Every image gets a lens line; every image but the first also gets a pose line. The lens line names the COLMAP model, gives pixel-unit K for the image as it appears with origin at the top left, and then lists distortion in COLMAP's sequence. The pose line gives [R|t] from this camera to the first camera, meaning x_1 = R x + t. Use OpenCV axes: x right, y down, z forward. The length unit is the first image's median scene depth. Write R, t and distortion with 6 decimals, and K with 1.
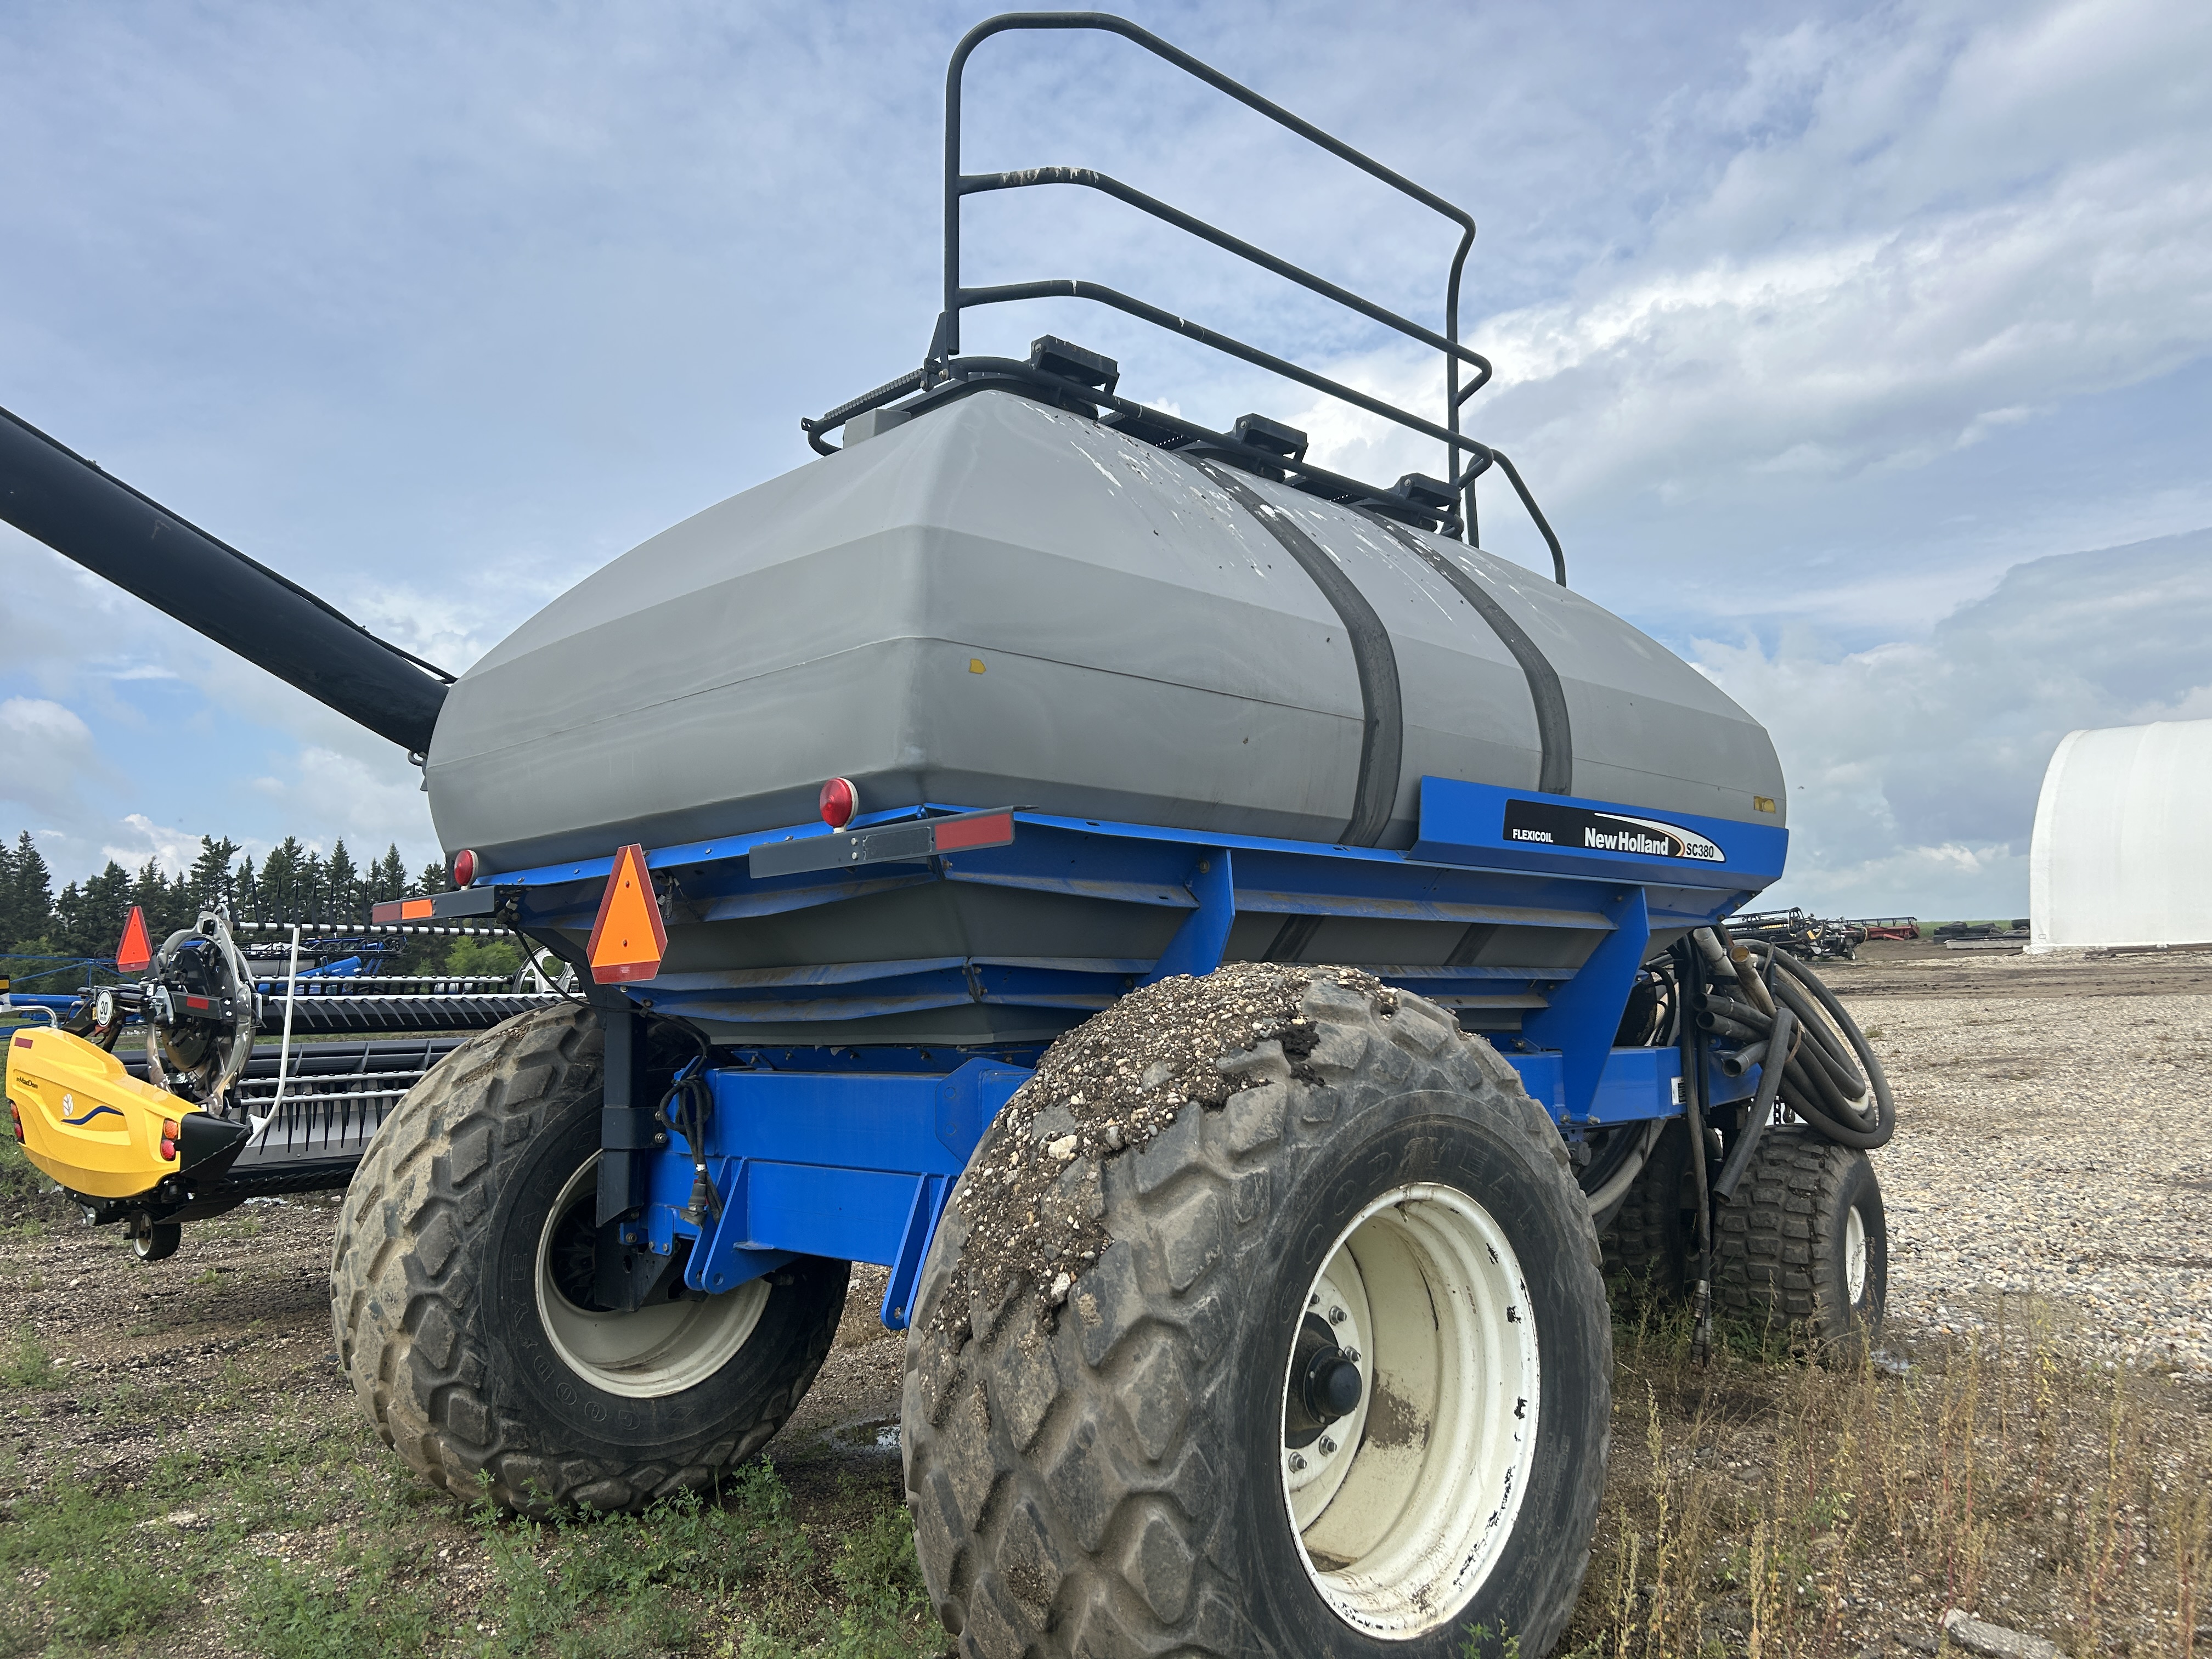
lens RADIAL K [[1673.5, 0, 1106.0], [0, 1673.5, 829.5], [0, 0, 1]] dist [0.048803, -0.056277]
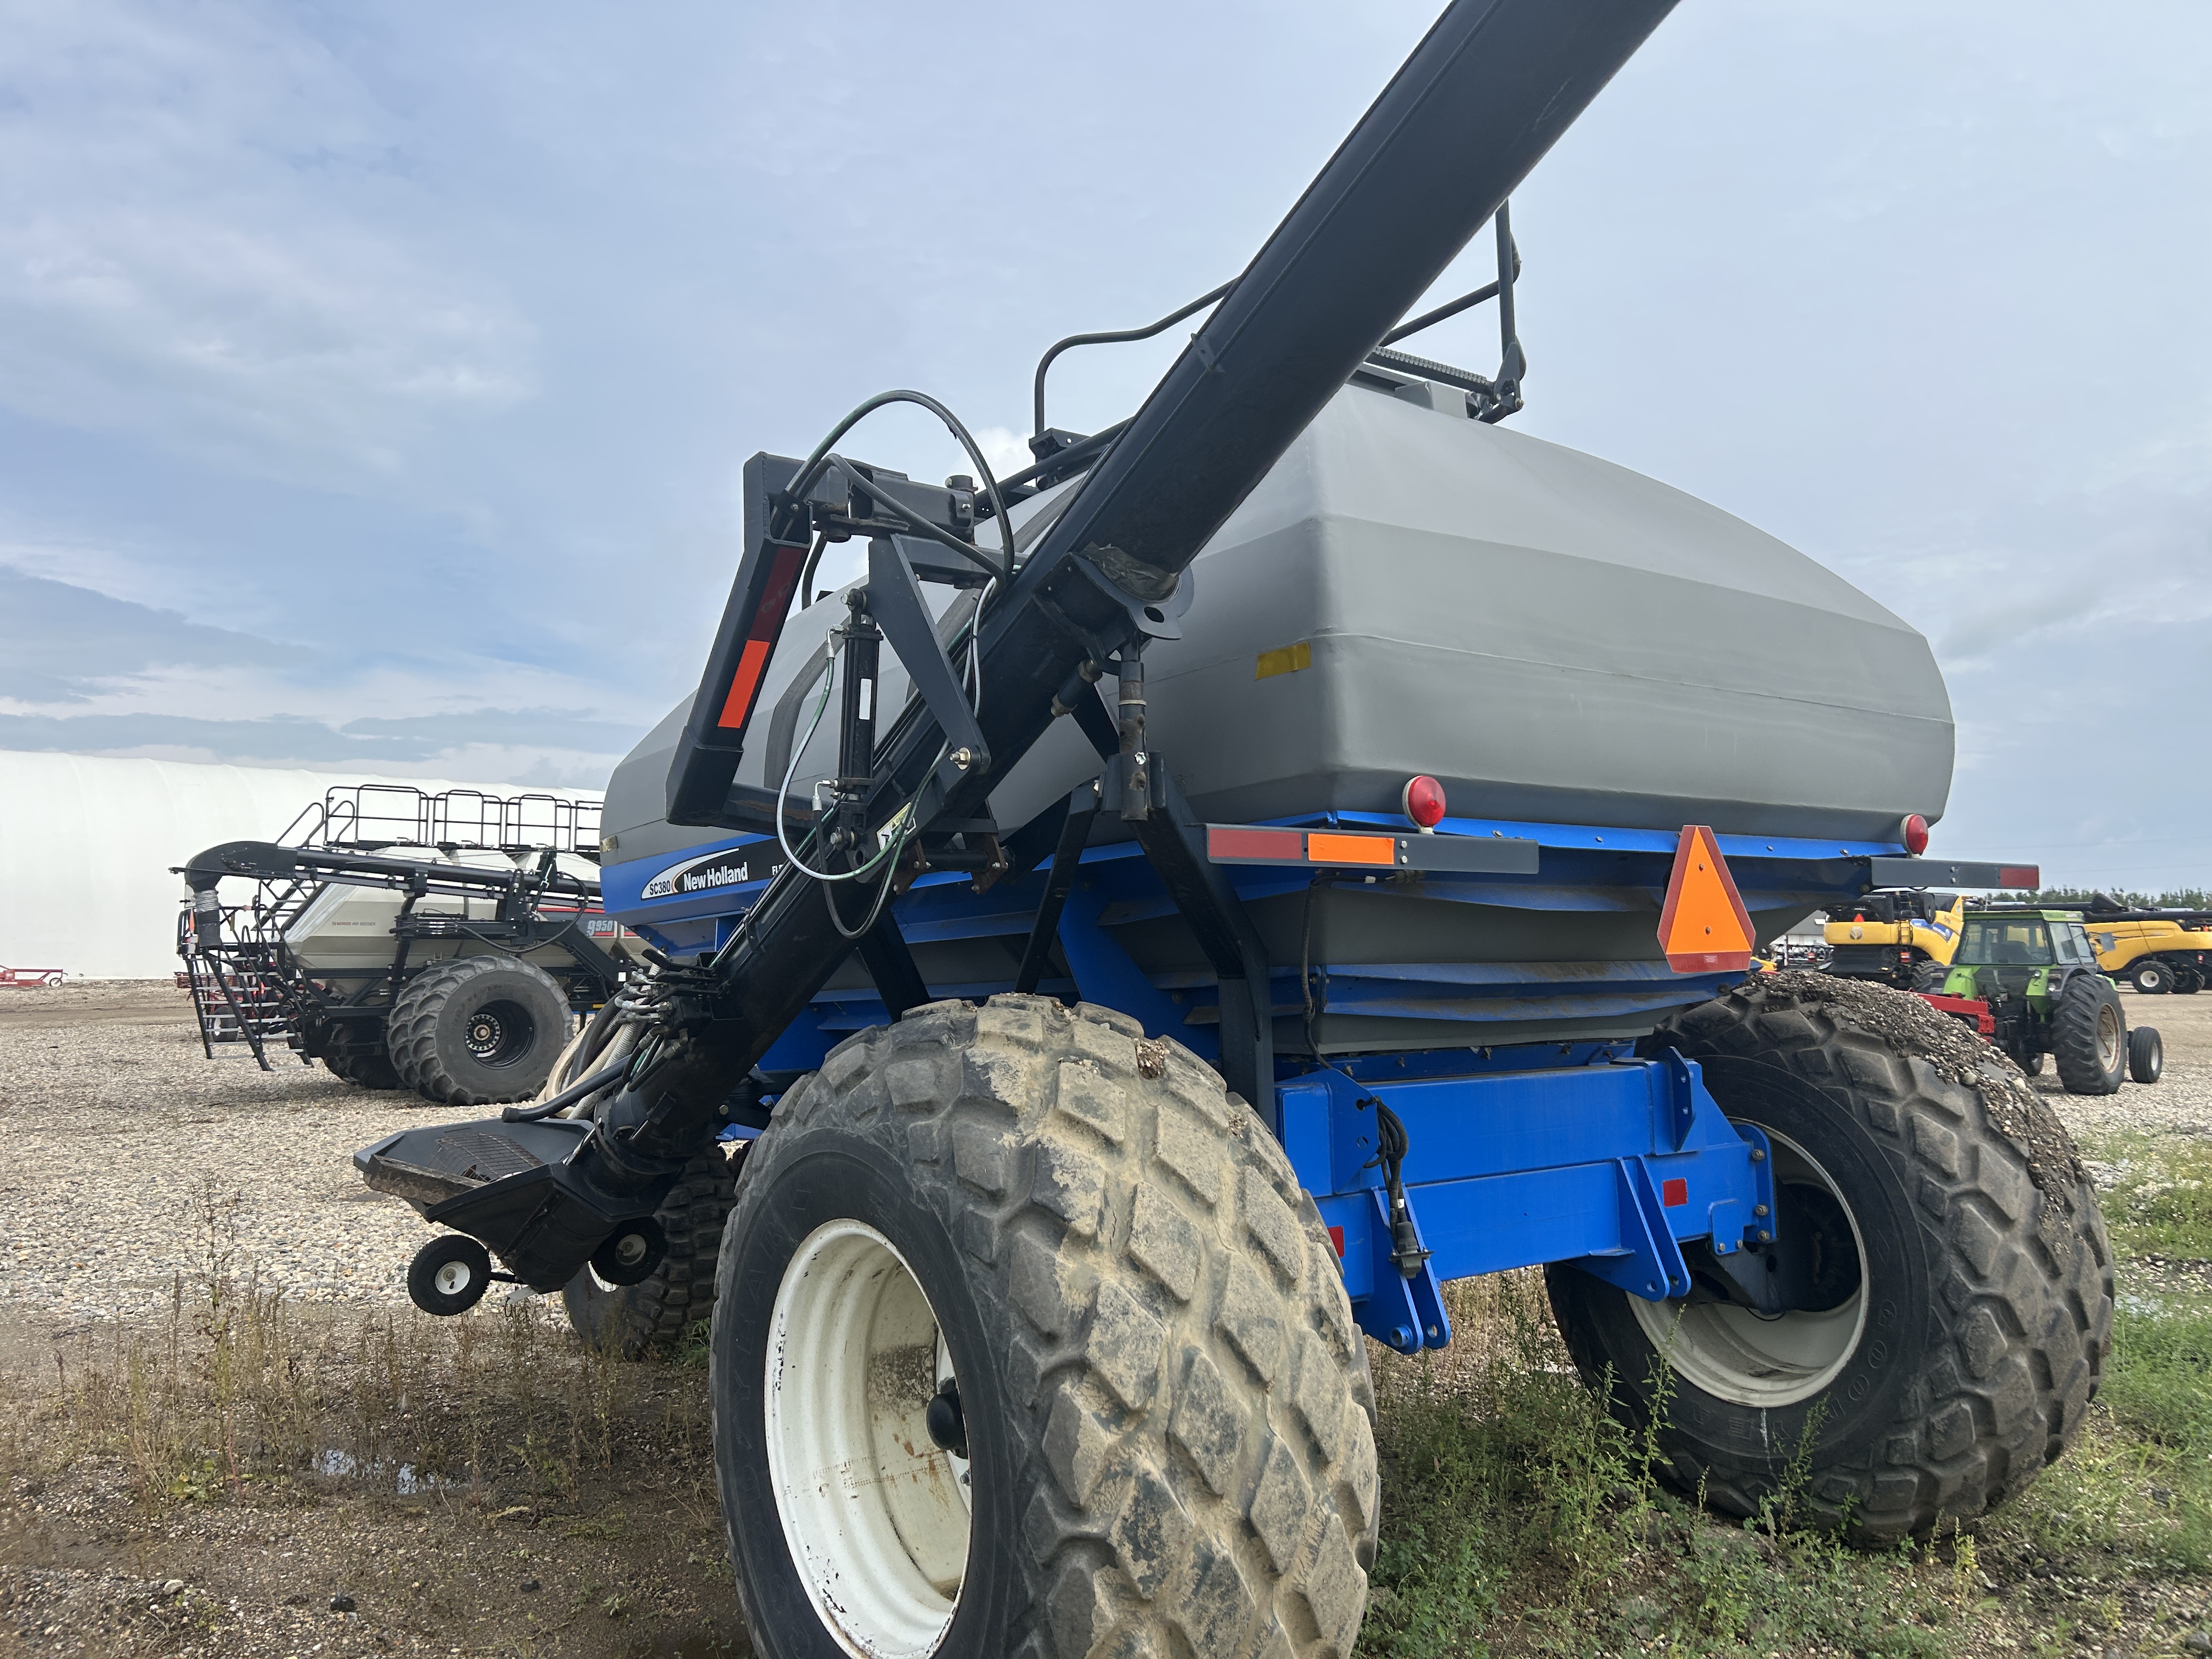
lens RADIAL K [[1698.1, 0, 1140.0], [0, 1698.1, 851.1], [0, 0, 1]] dist [0.011835, 0.003799]
pose [[0.111538, 0.096757, 0.989039, -1.132420], [-0.083378, 0.992651, -0.087707, 0.120175], [-0.990256, -0.072682, 0.118785, 1.088806]]
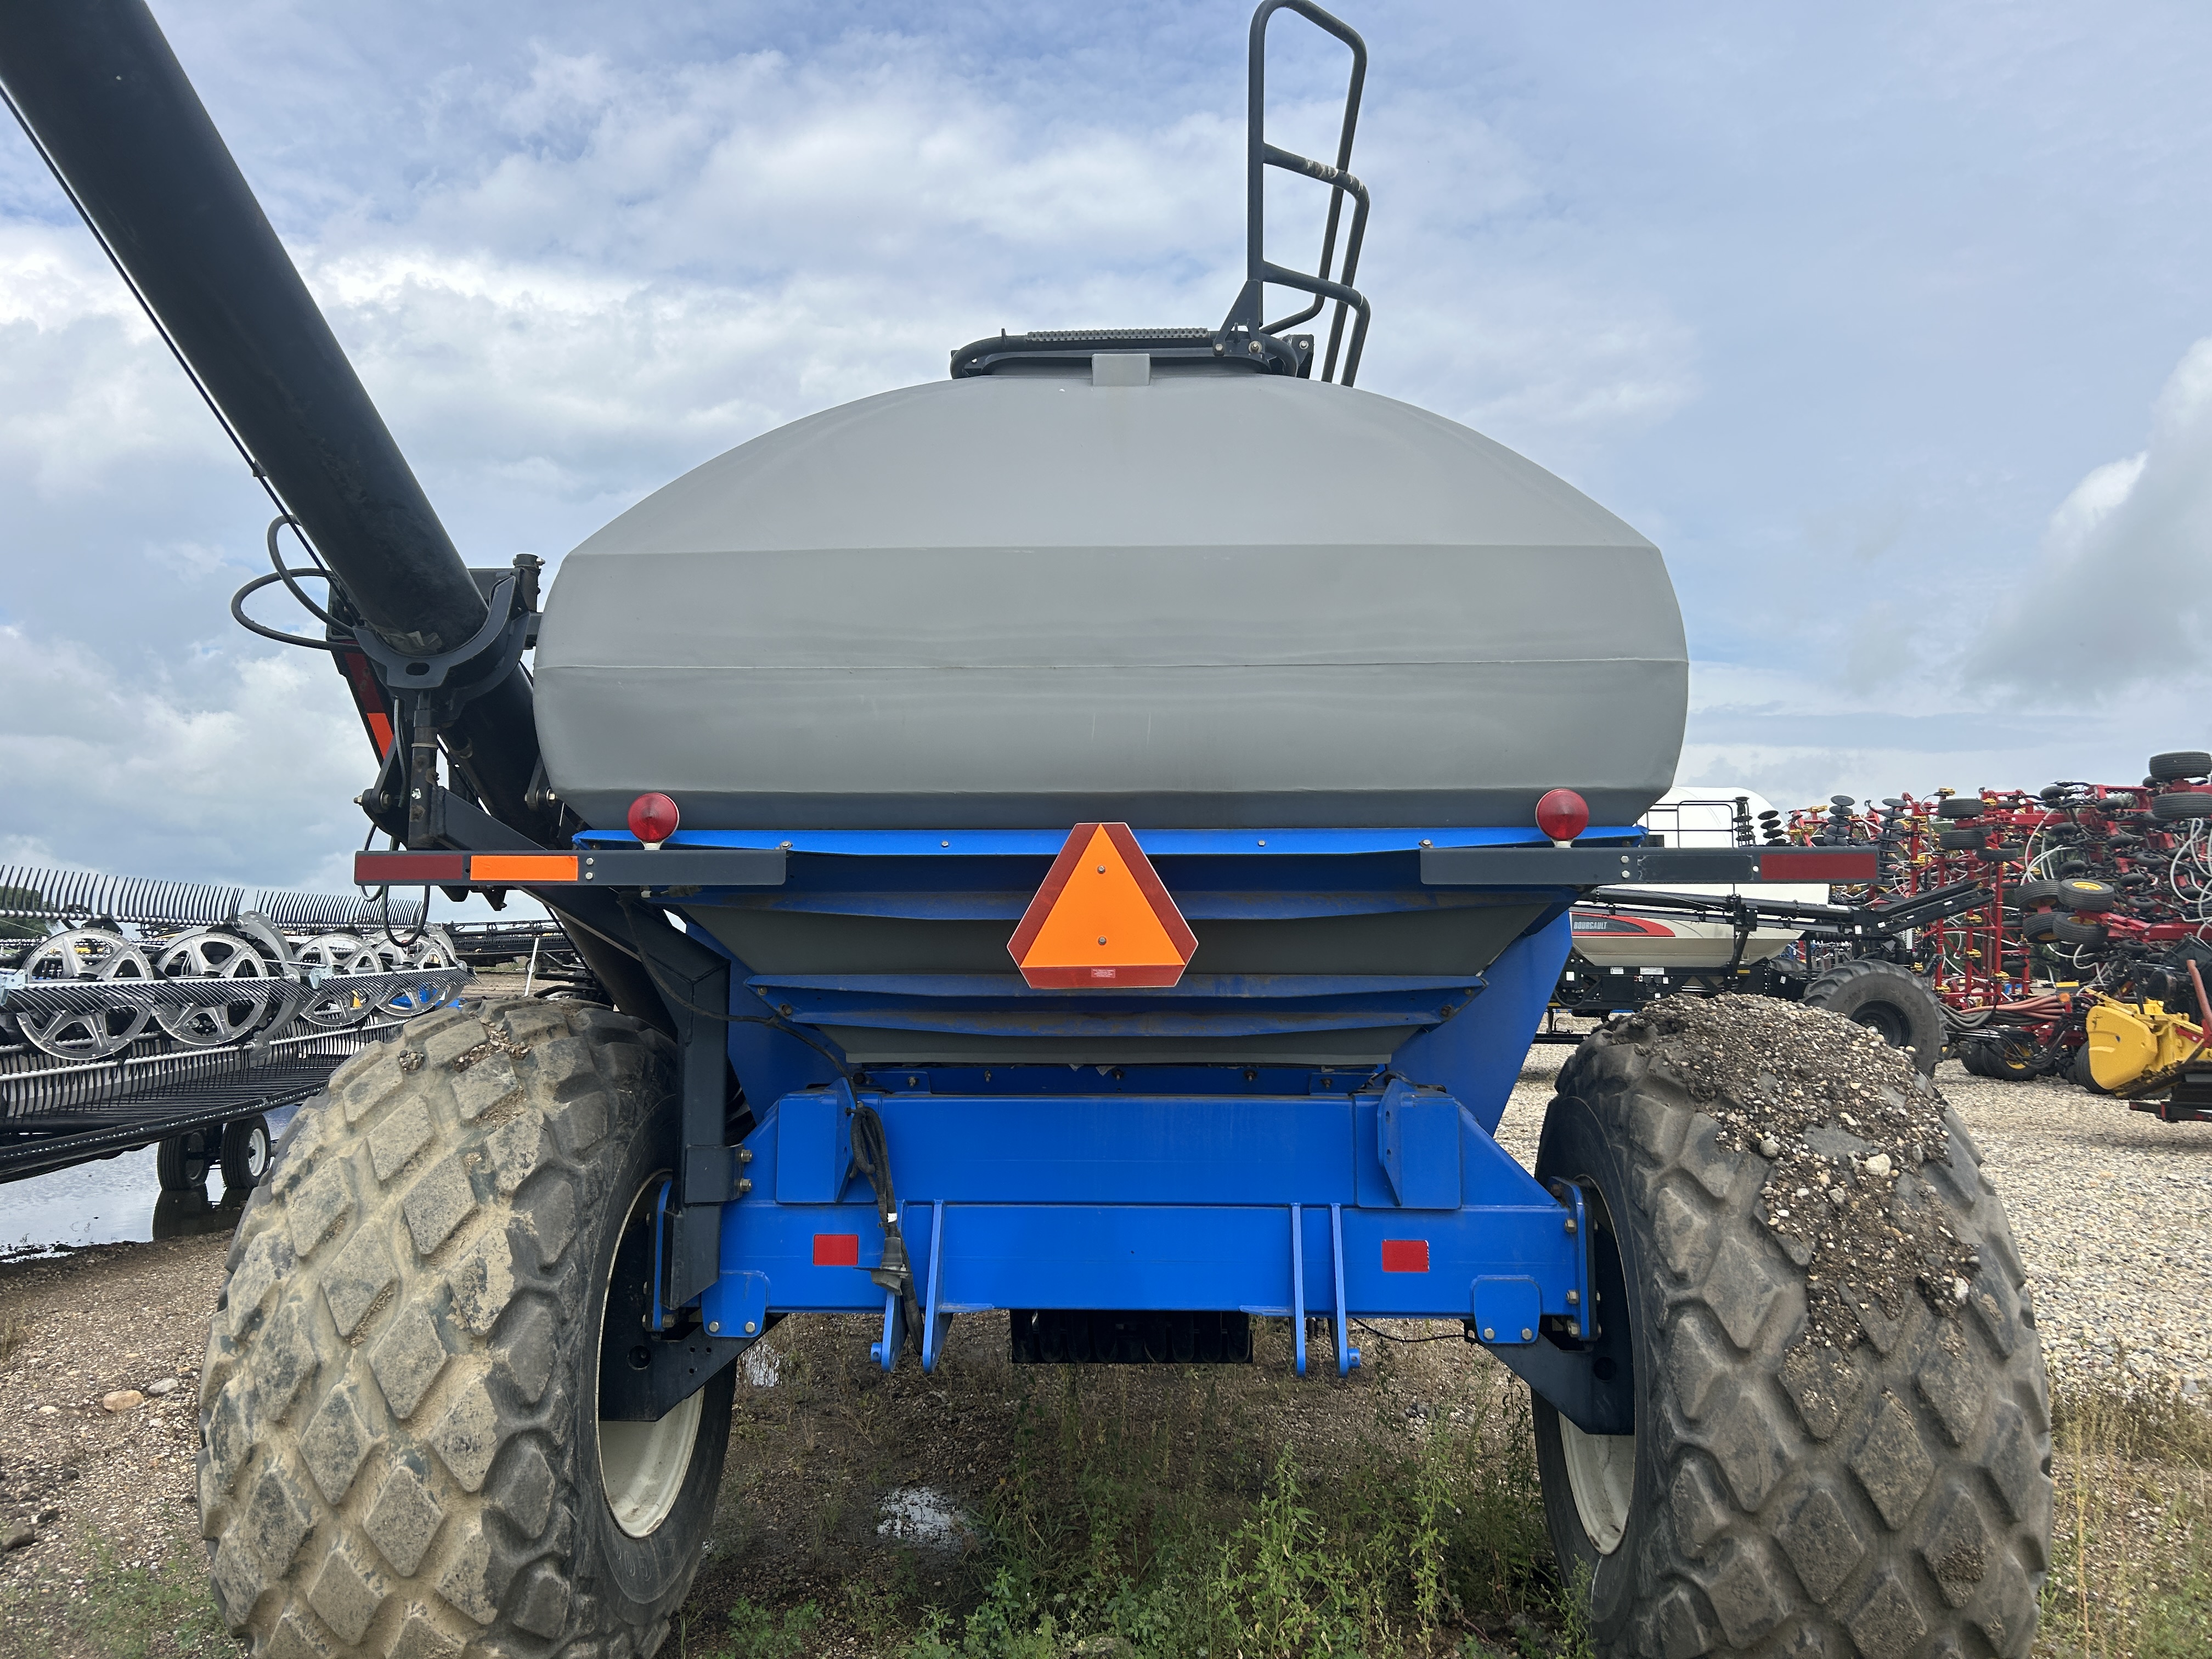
lens RADIAL K [[1694.4, 0, 1110.6], [0, 1694.4, 821.7], [0, 0, 1]] dist [0.058298, -0.085842]
pose [[0.724085, 0.092908, 0.683424, -0.771494], [-0.089043, 0.995186, -0.040950, 0.039452], [-0.683938, -0.031203, 0.728872, 0.361954]]
